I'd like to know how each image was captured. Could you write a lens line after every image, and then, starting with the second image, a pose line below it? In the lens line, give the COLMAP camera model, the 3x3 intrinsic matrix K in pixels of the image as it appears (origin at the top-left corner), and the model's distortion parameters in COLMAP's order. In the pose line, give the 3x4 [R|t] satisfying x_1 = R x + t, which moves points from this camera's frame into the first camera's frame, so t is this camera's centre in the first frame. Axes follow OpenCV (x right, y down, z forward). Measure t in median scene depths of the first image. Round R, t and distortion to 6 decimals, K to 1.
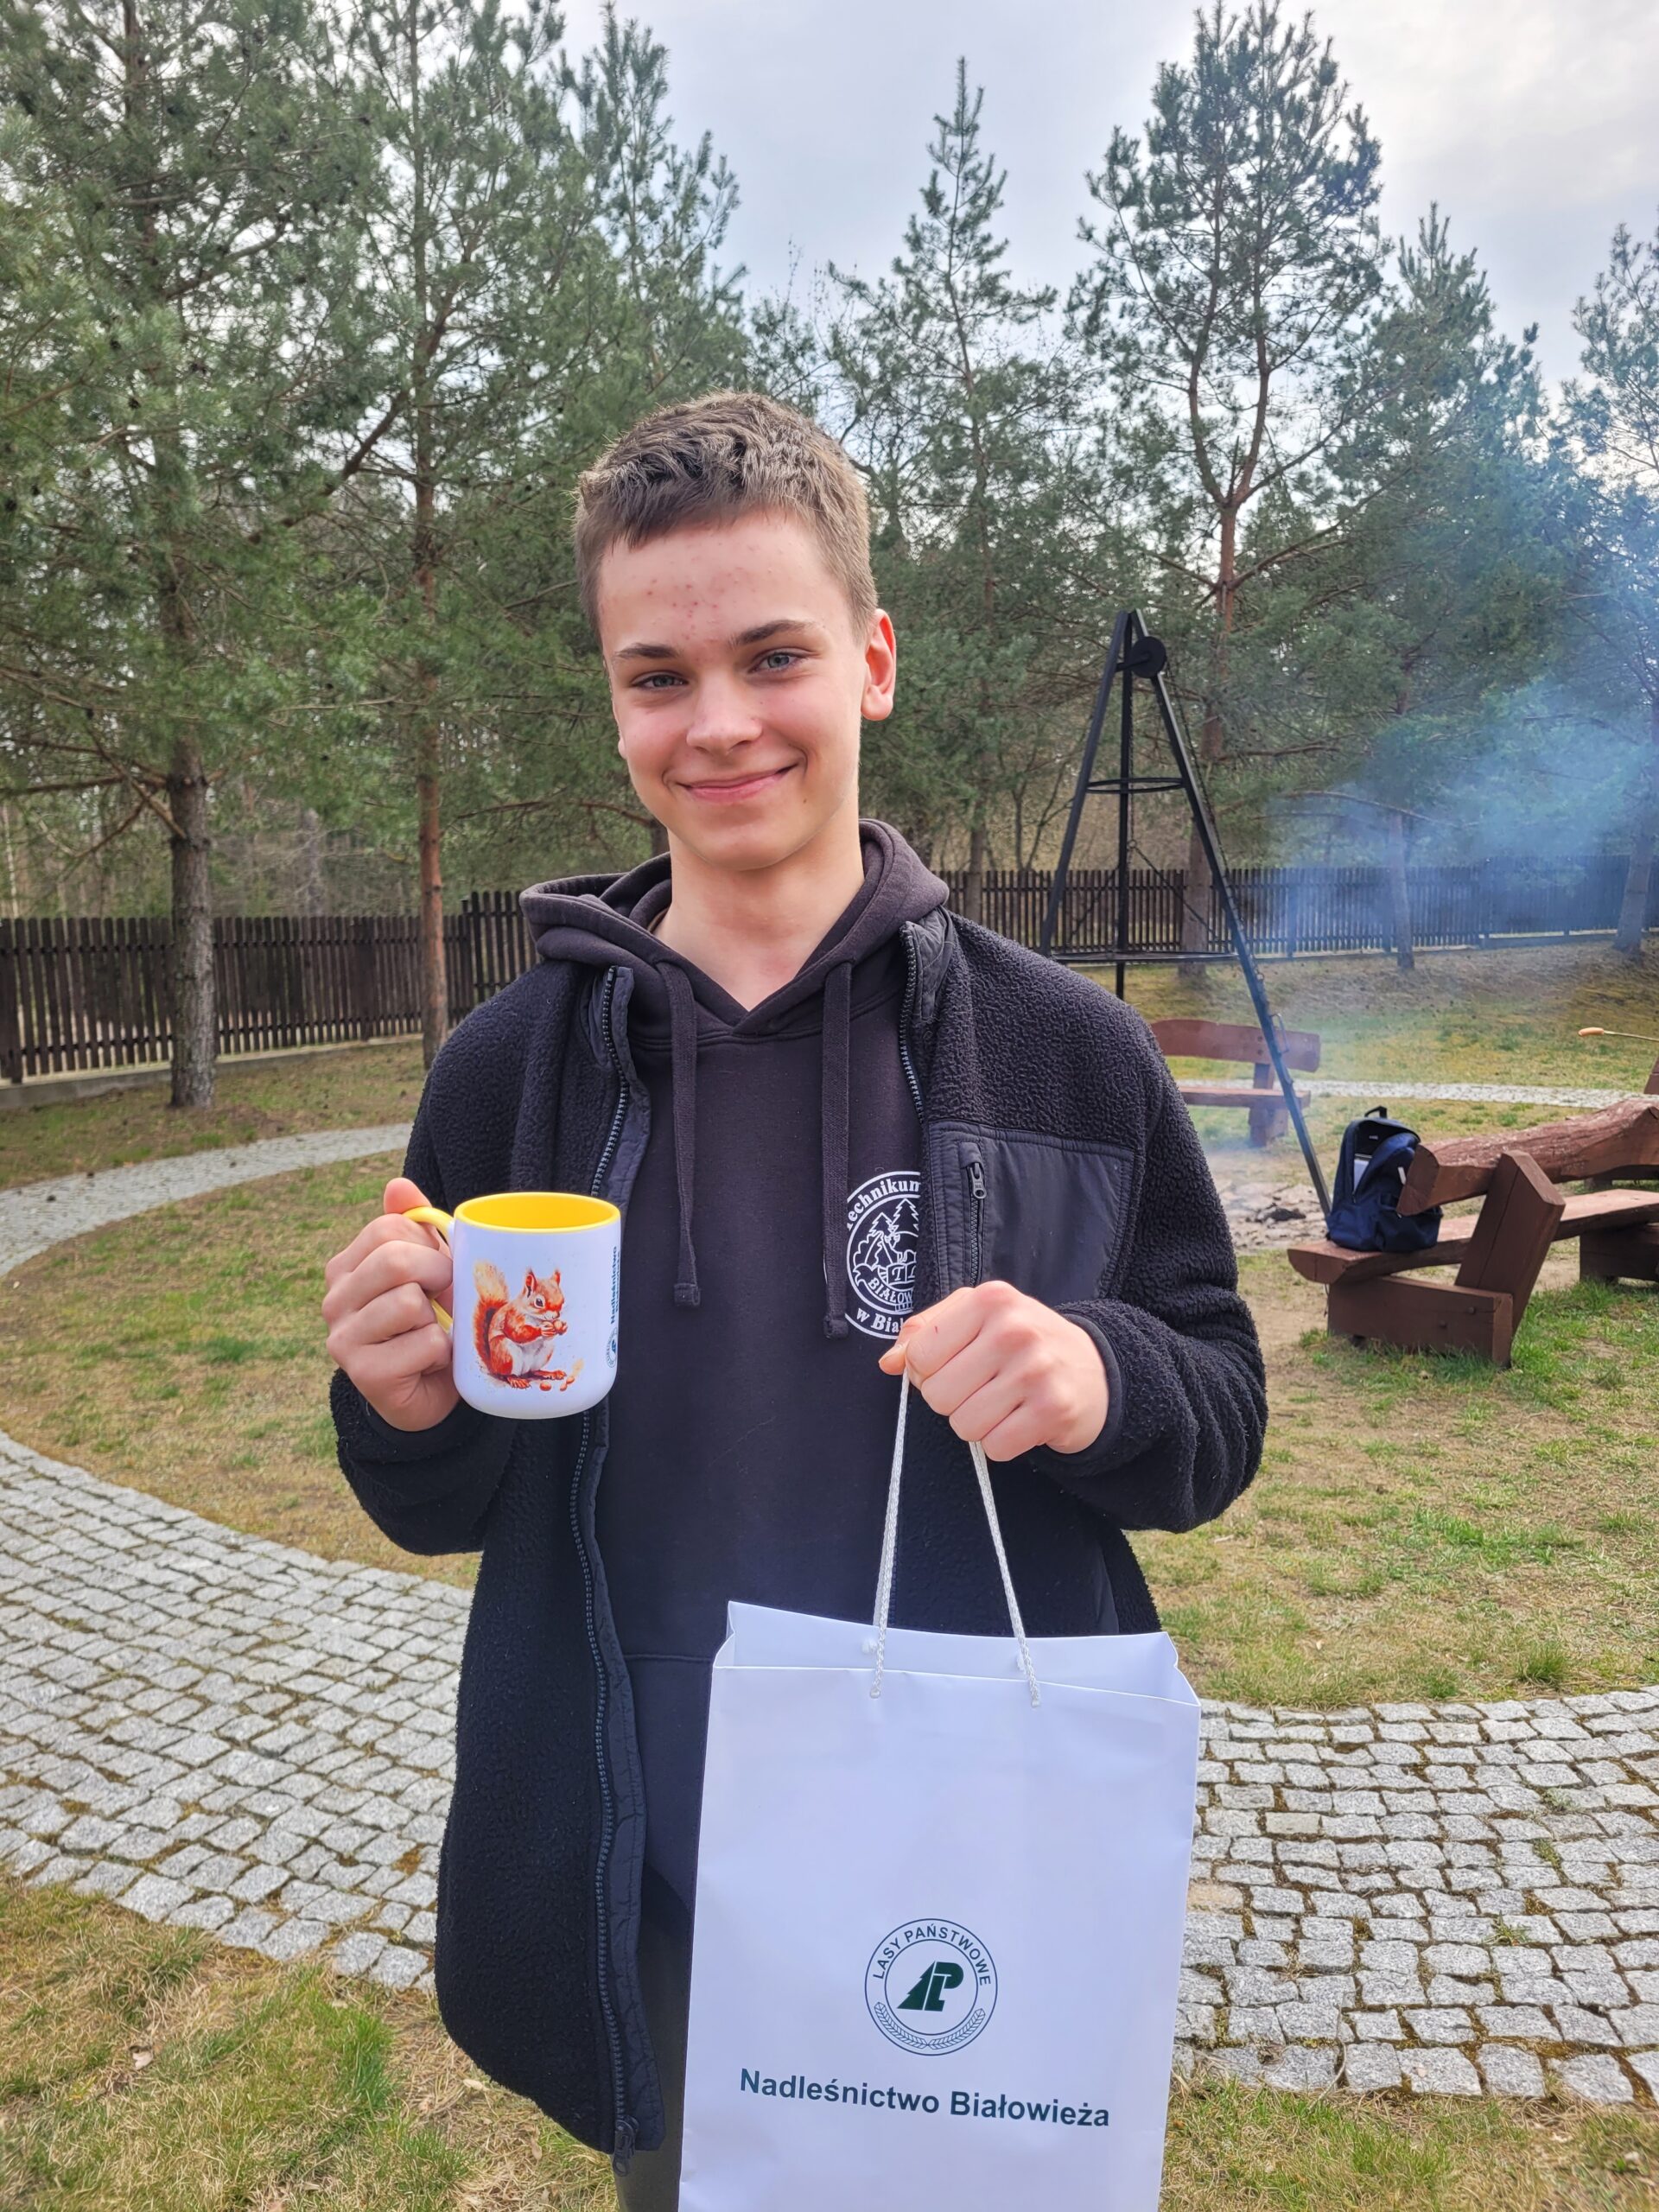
lens RADIAL K [[1684.3, 0, 822.3], [0, 1684.3, 1139.9], [0, 0, 1]] dist [0.061404, -0.045373]
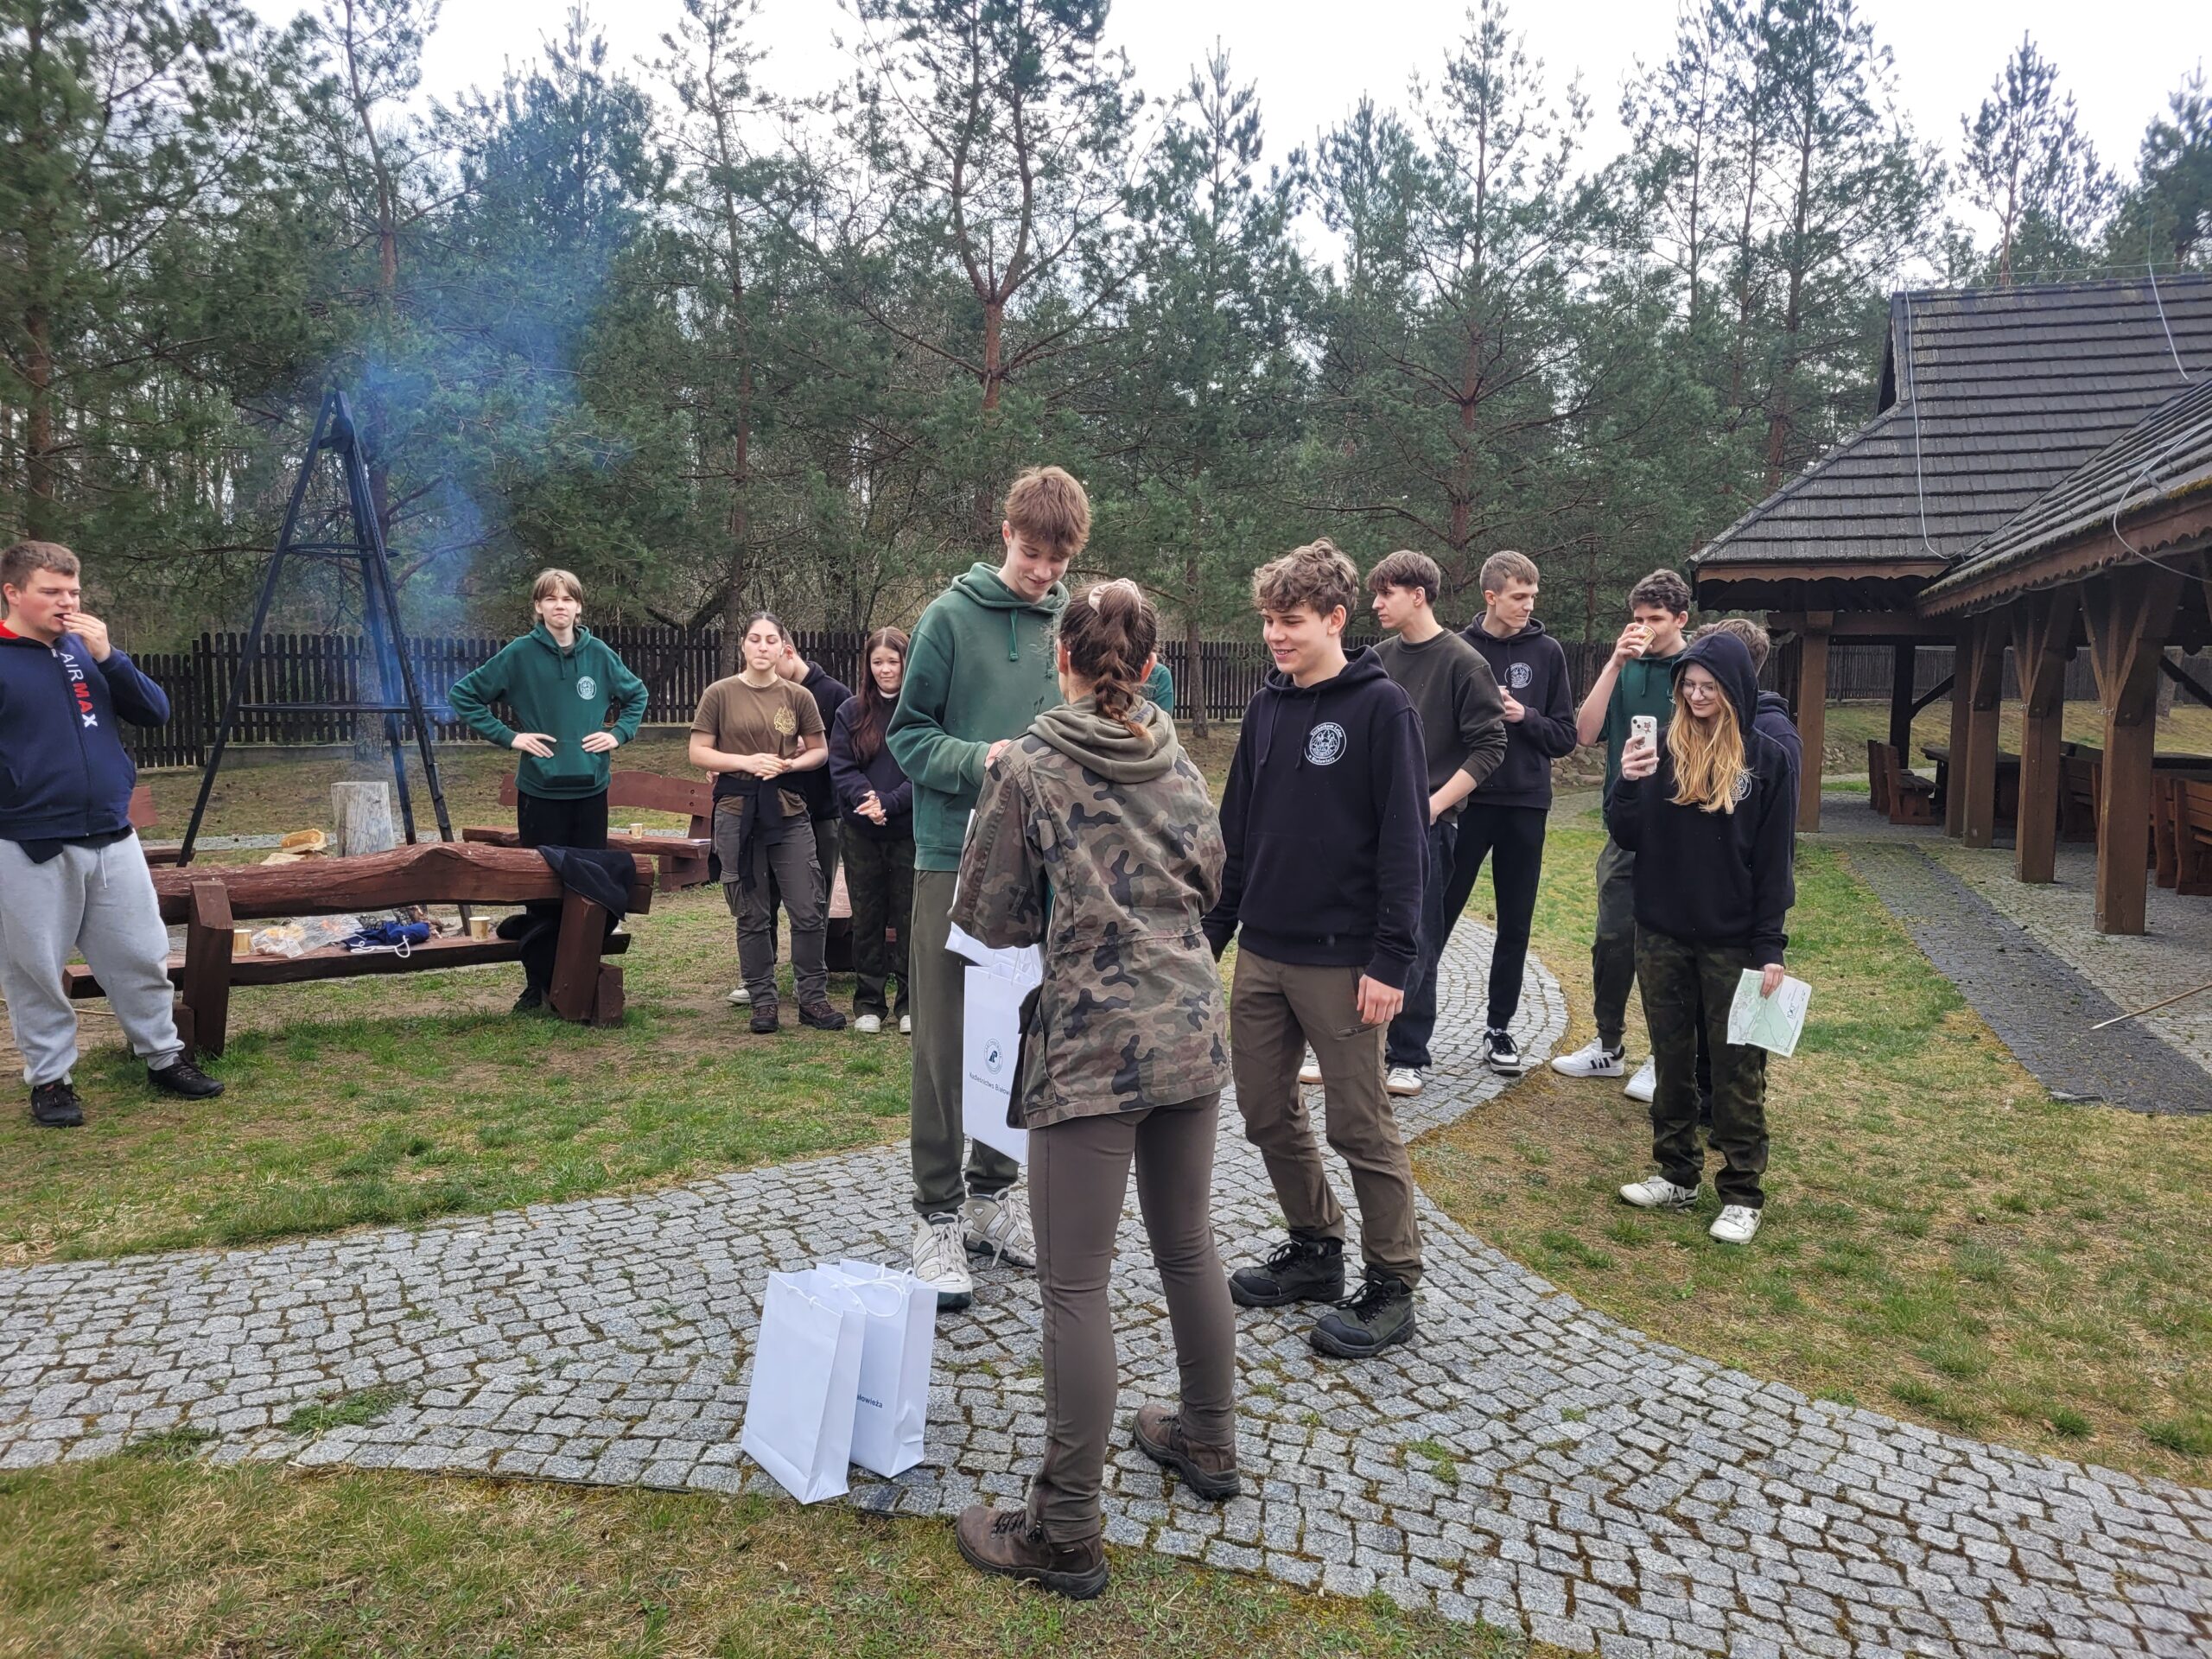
lens RADIAL K [[1684.3, 0, 1112.9], [0, 1684.3, 837.1], [0, 0, 1]] dist [0.061404, -0.045373]
pose [[0.997596, 0.021710, 0.065810, 0.265939], [-0.019010, 0.998962, -0.041388, 0.008210], [-0.066641, 0.040037, 0.996973, -0.056884]]
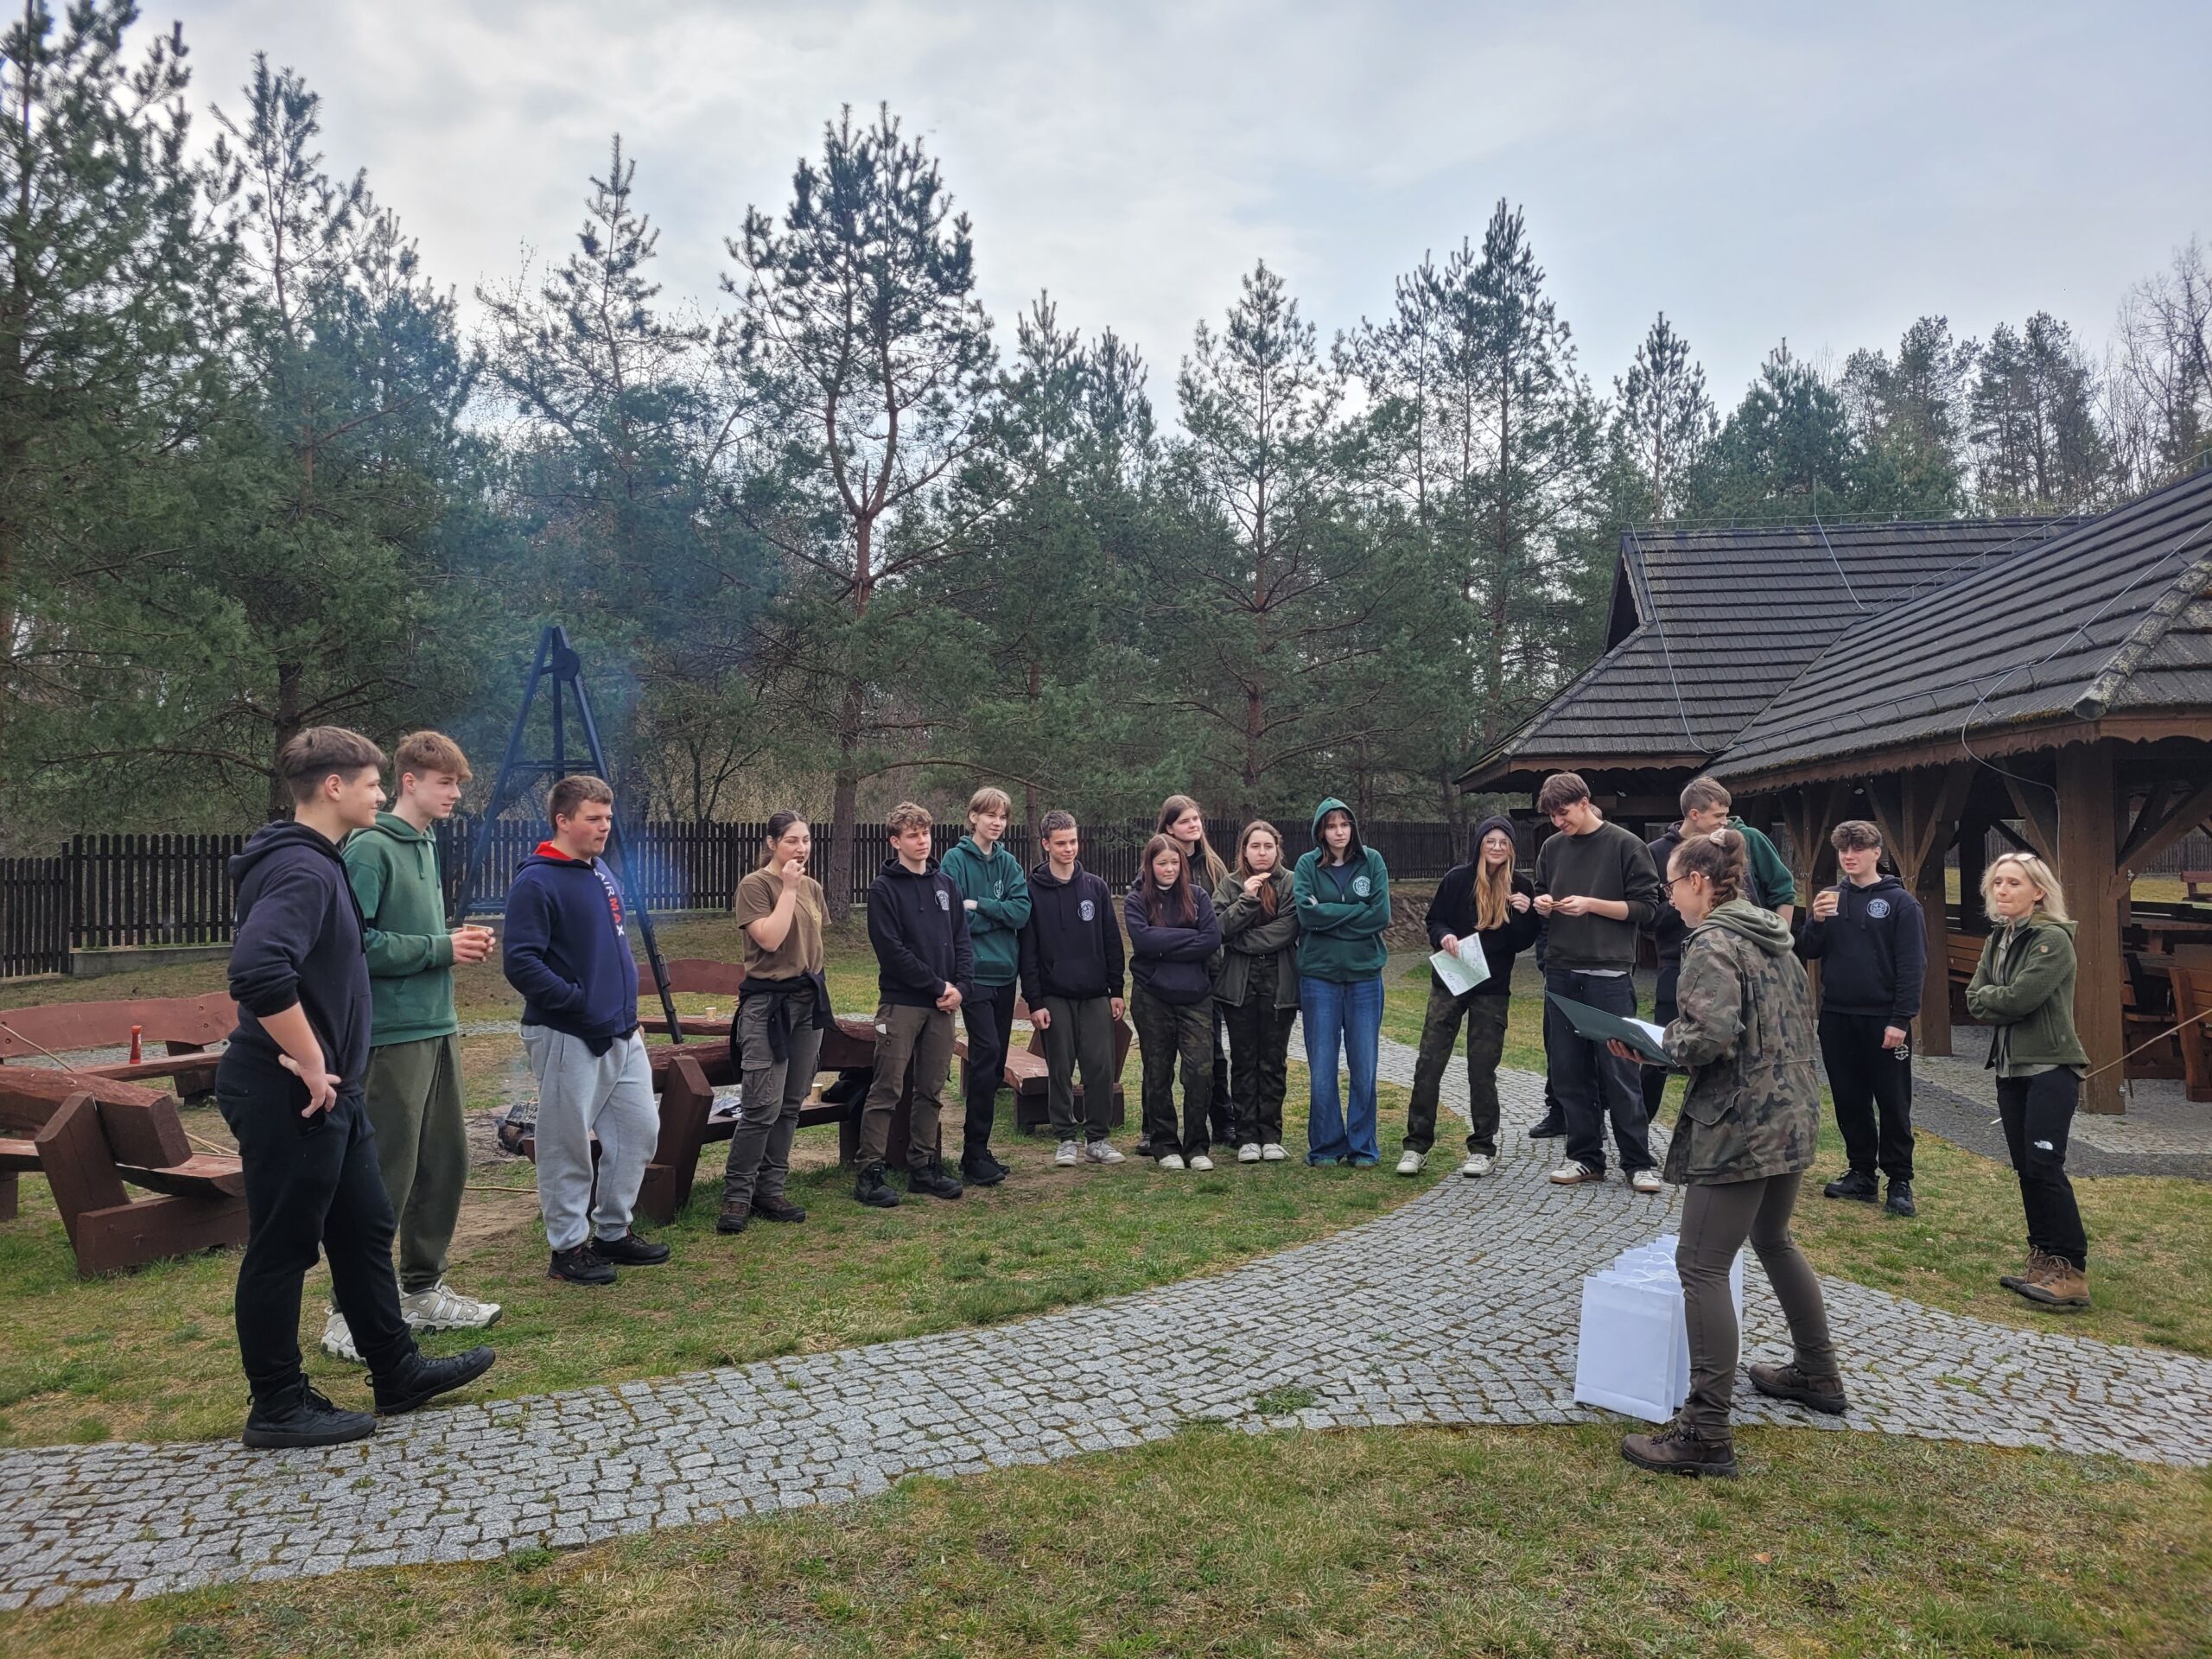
lens RADIAL K [[1684.3, 0, 1123.7], [0, 1684.3, 813.7], [0, 0, 1]] dist [0.061404, -0.045373]
pose [[0.963429, 0.017857, 0.267367, 0.110596], [0.025536, 0.987118, -0.157943, 0.015152], [-0.266743, 0.158995, 0.950562, -0.116470]]
